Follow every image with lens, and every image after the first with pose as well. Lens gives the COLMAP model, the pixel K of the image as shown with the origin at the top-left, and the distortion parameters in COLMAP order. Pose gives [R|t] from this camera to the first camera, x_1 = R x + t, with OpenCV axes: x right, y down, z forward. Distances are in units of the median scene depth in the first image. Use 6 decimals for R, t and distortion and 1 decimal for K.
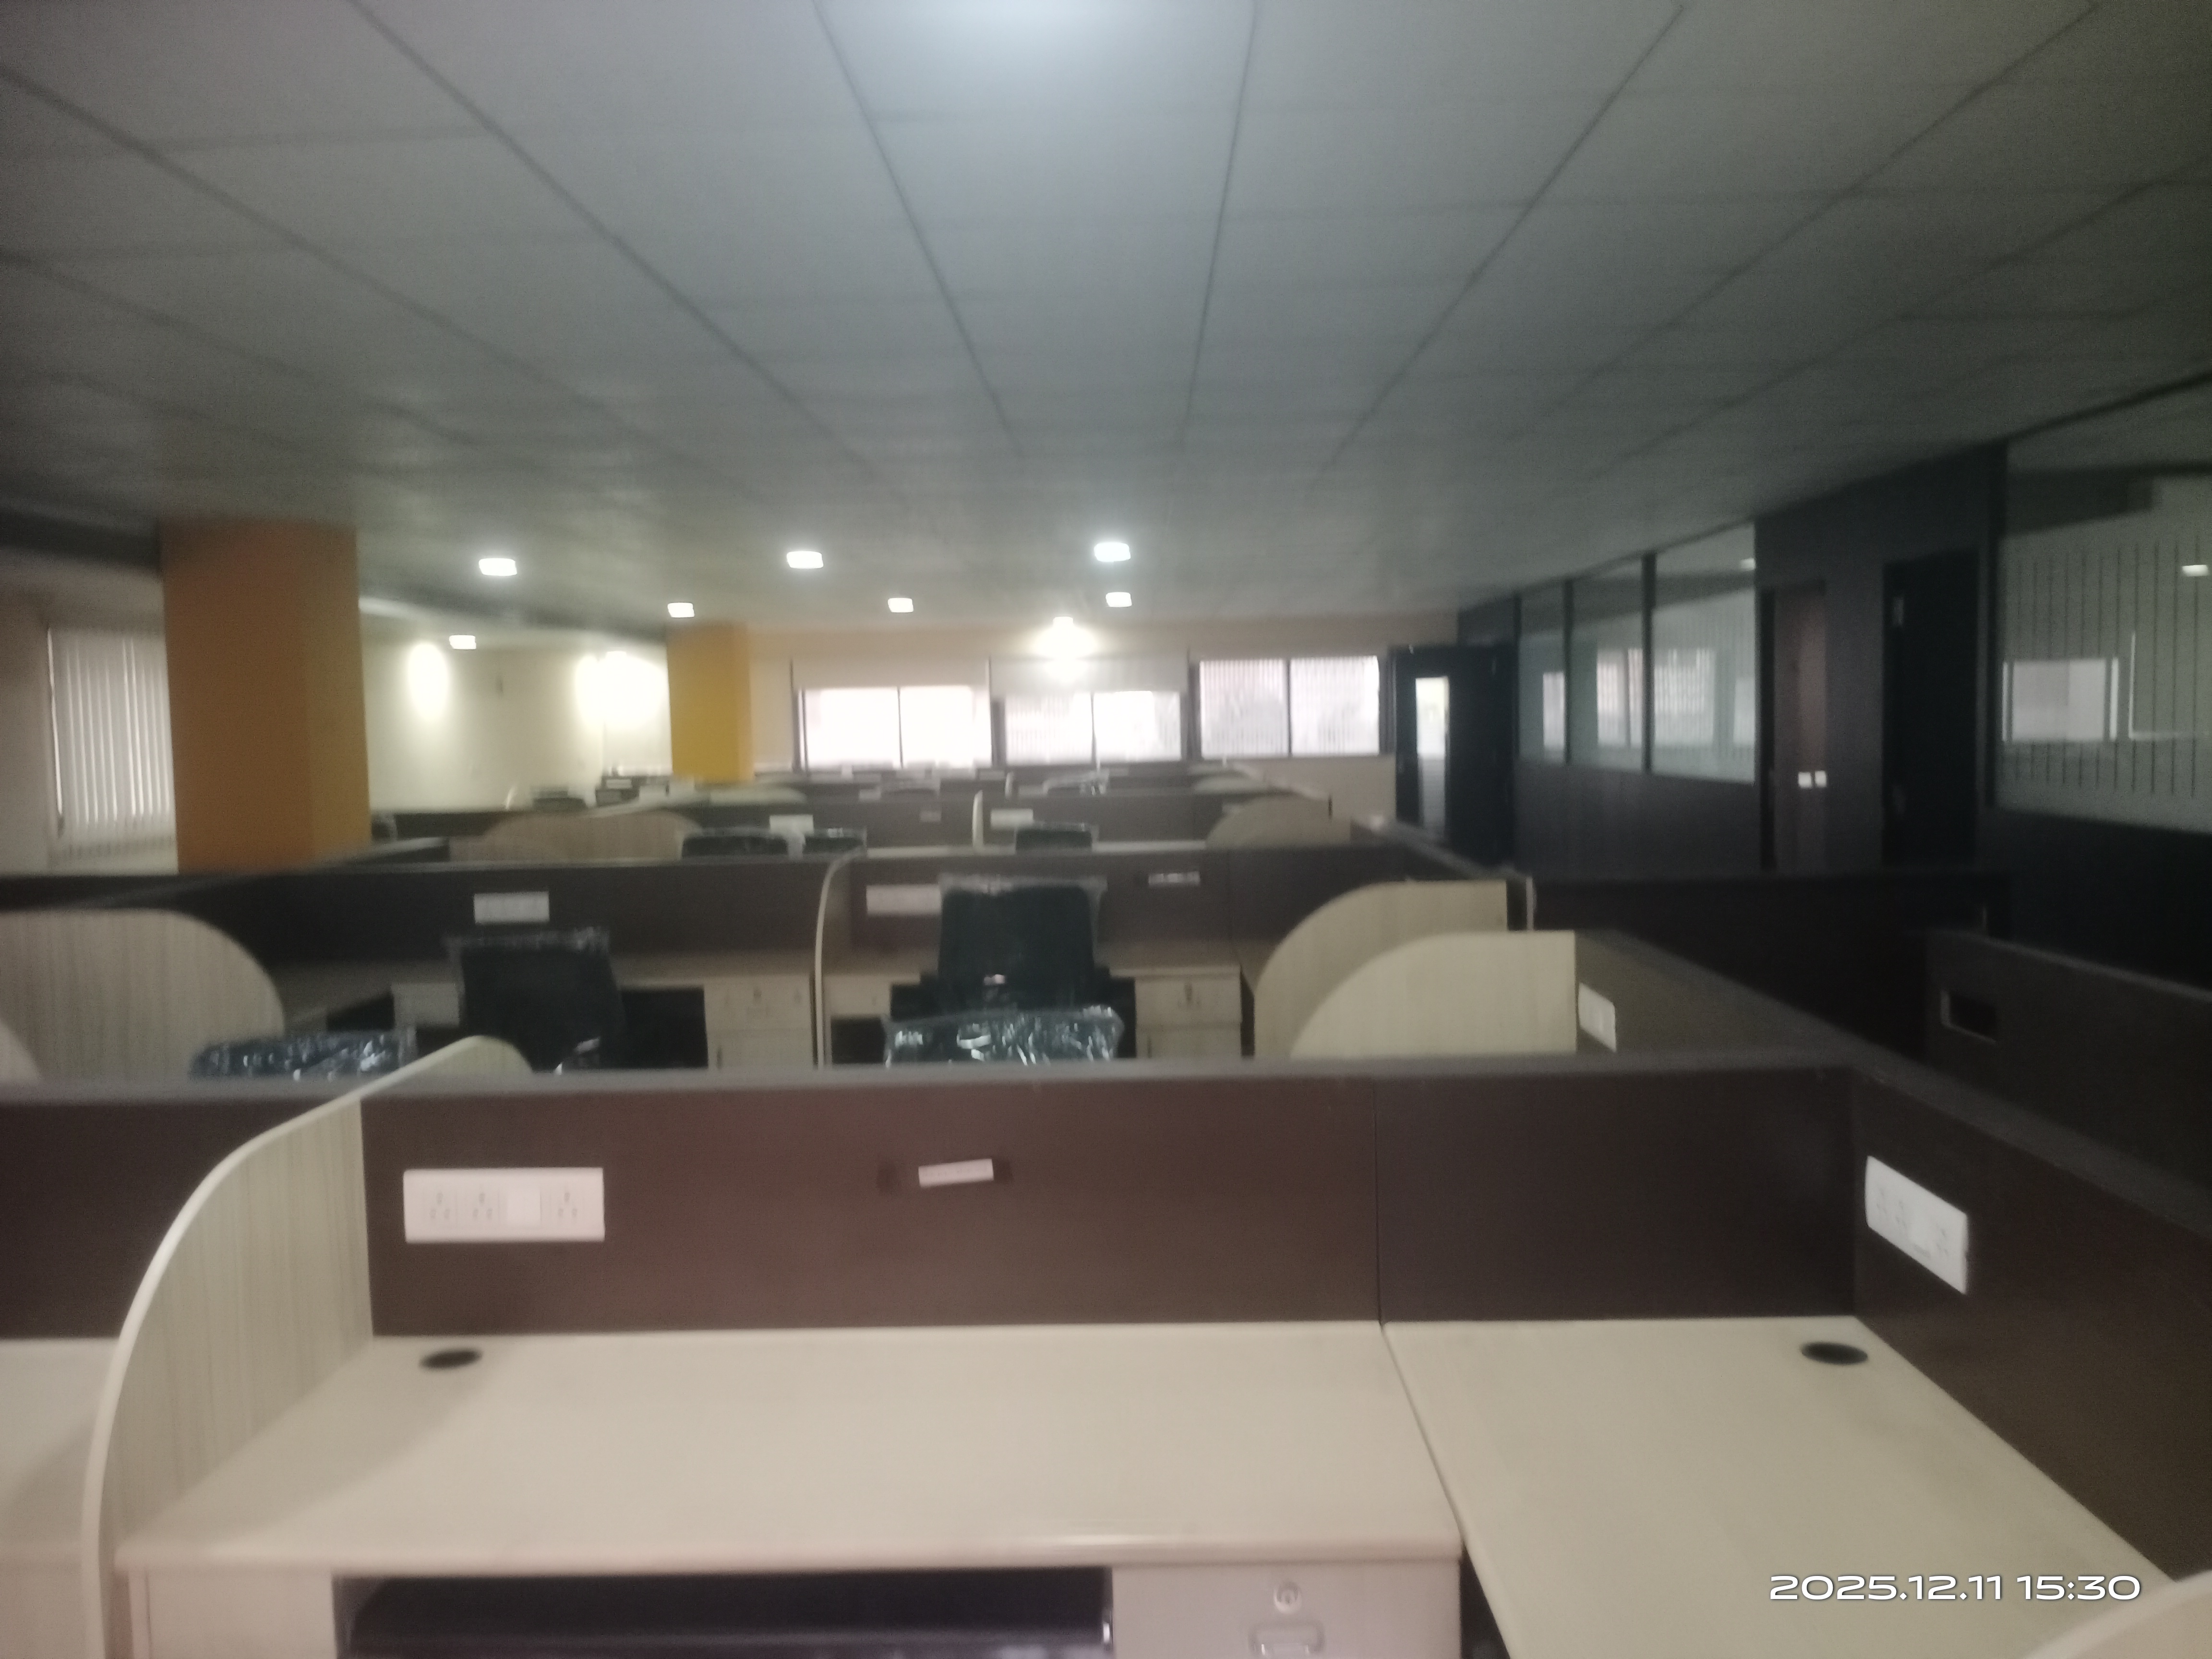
lens RADIAL K [[1791.0, 0, 1111.6], [0, 1791.0, 866.8], [0, 0, 1]] dist [0.061518, -0.118957]
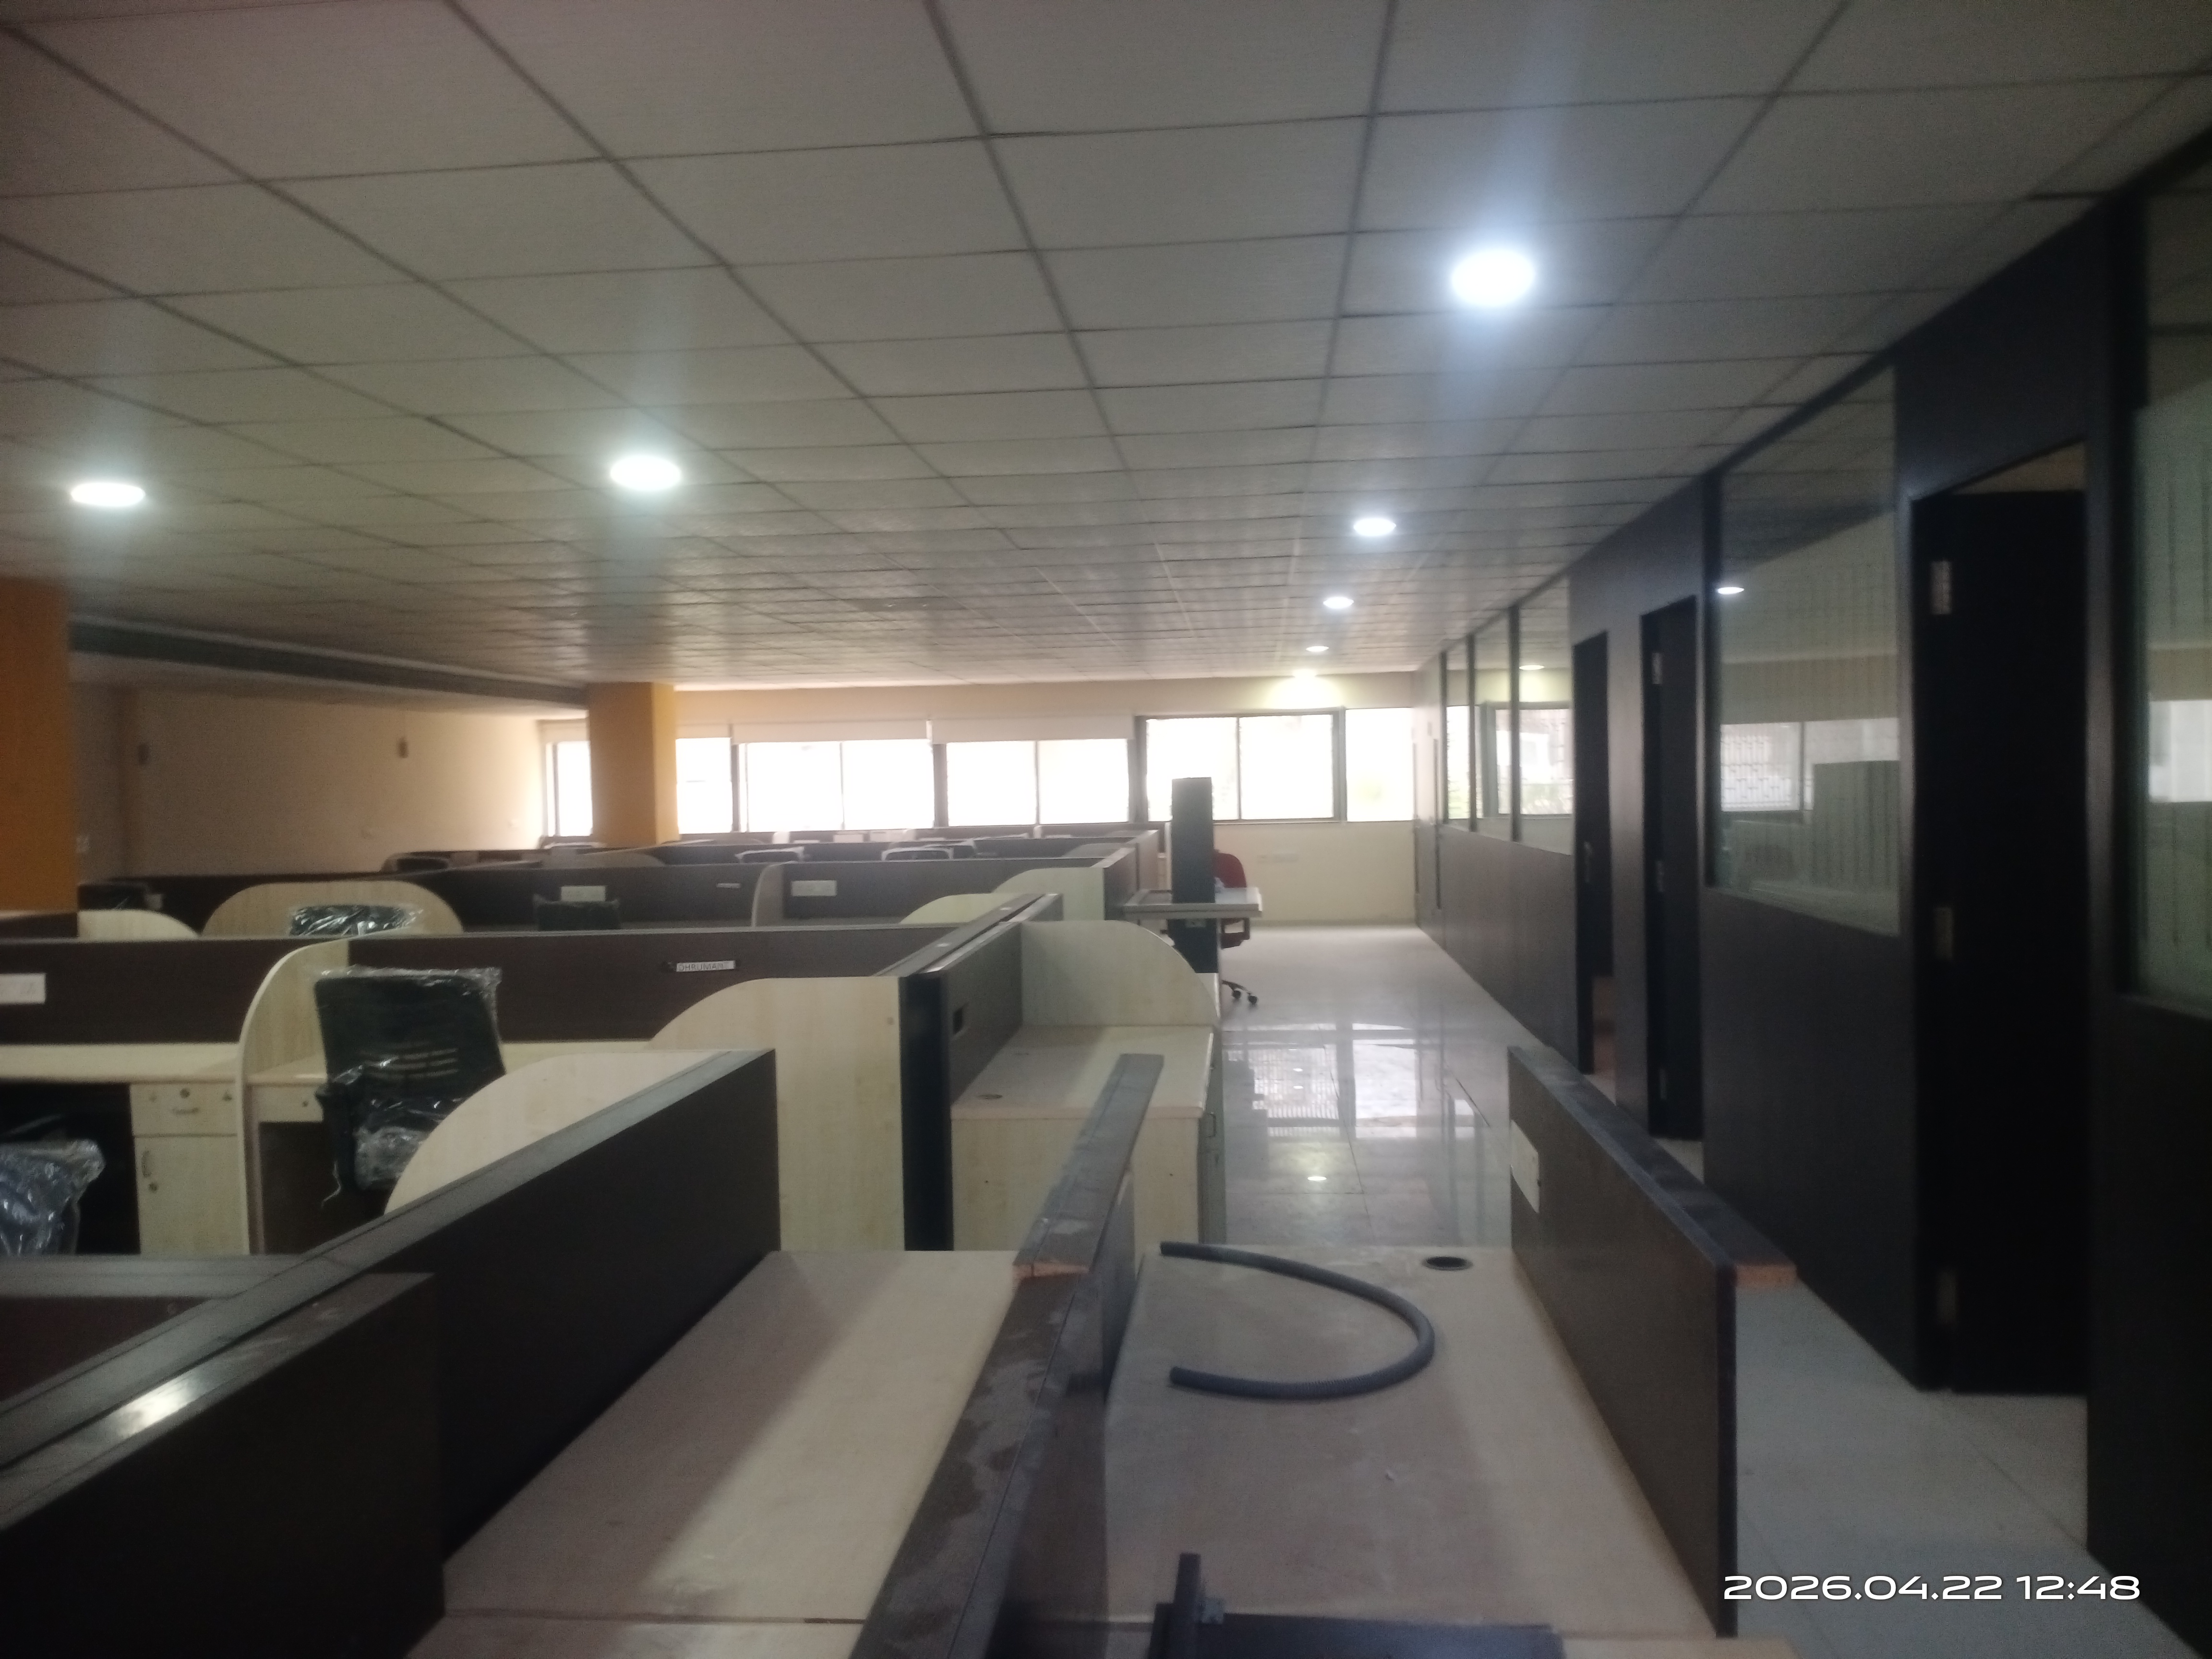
lens RADIAL K [[1791.0, 0, 1096.9], [0, 1791.0, 836.1], [0, 0, 1]] dist [0.061518, -0.118957]
pose [[0.995848, 0.009328, -0.090551, 0.177670], [-0.013925, 0.998638, -0.050273, -0.010181], [0.089958, 0.051325, 0.994622, 0.083811]]
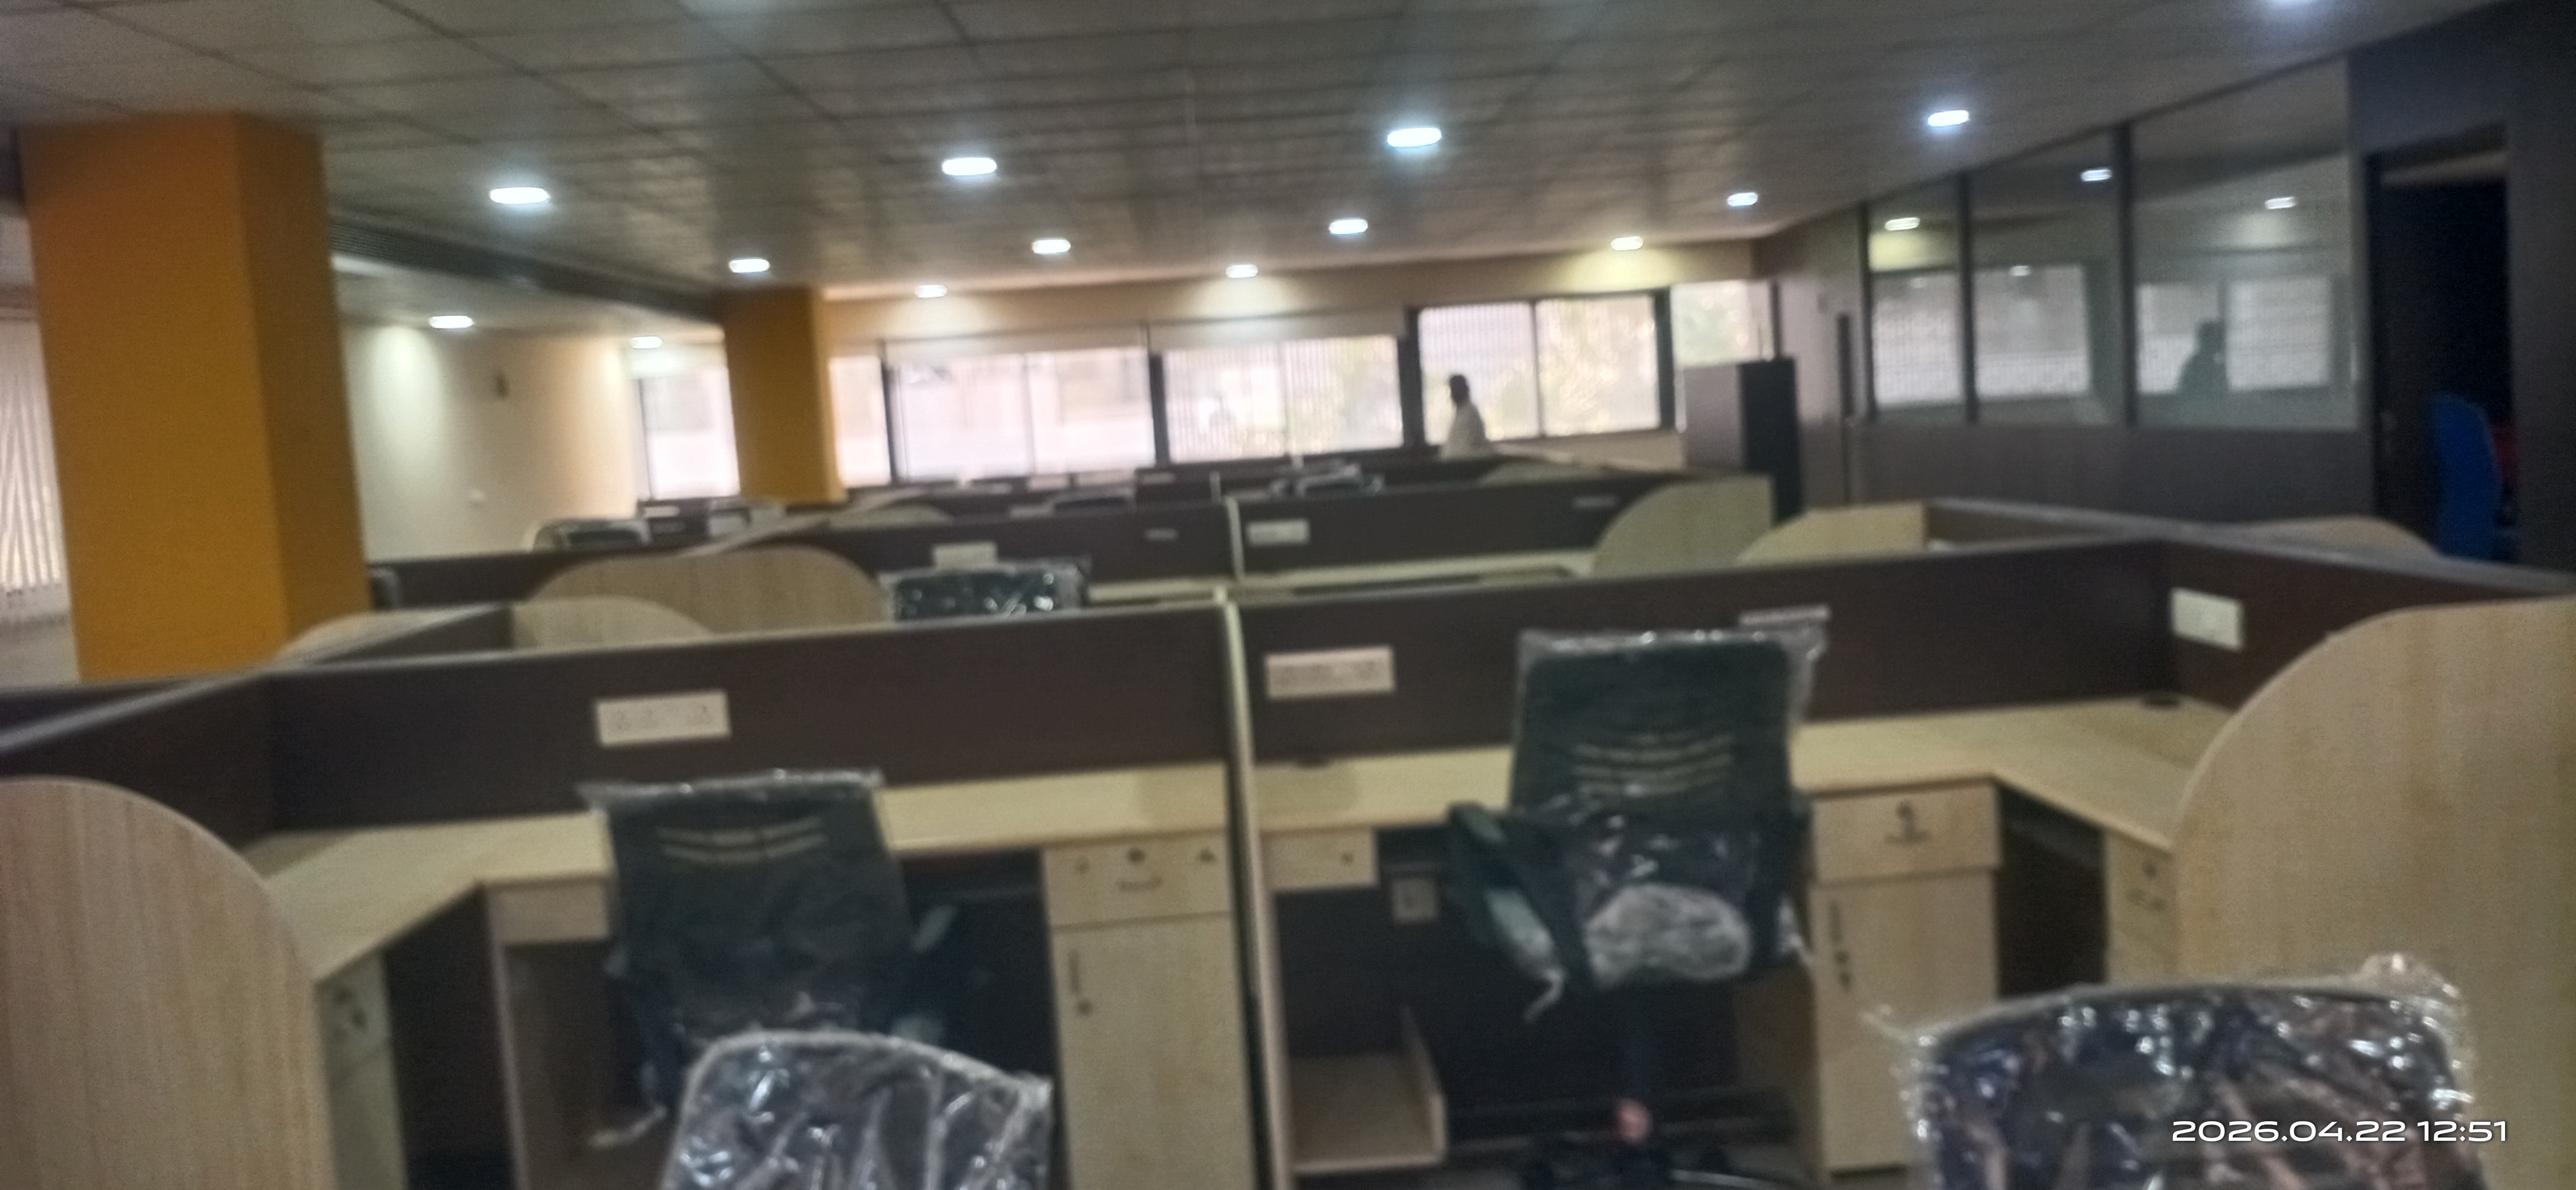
lens RADIAL K [[2109.1, 0, 1283.0], [0, 2109.1, 630.2], [0, 0, 1]] dist [0.012585, -0.026842]
pose [[0.997589, -0.047641, 0.050454, -0.109455], [0.046642, 0.998695, 0.020805, -0.006270], [-0.051379, -0.018402, 0.998510, 0.196509]]
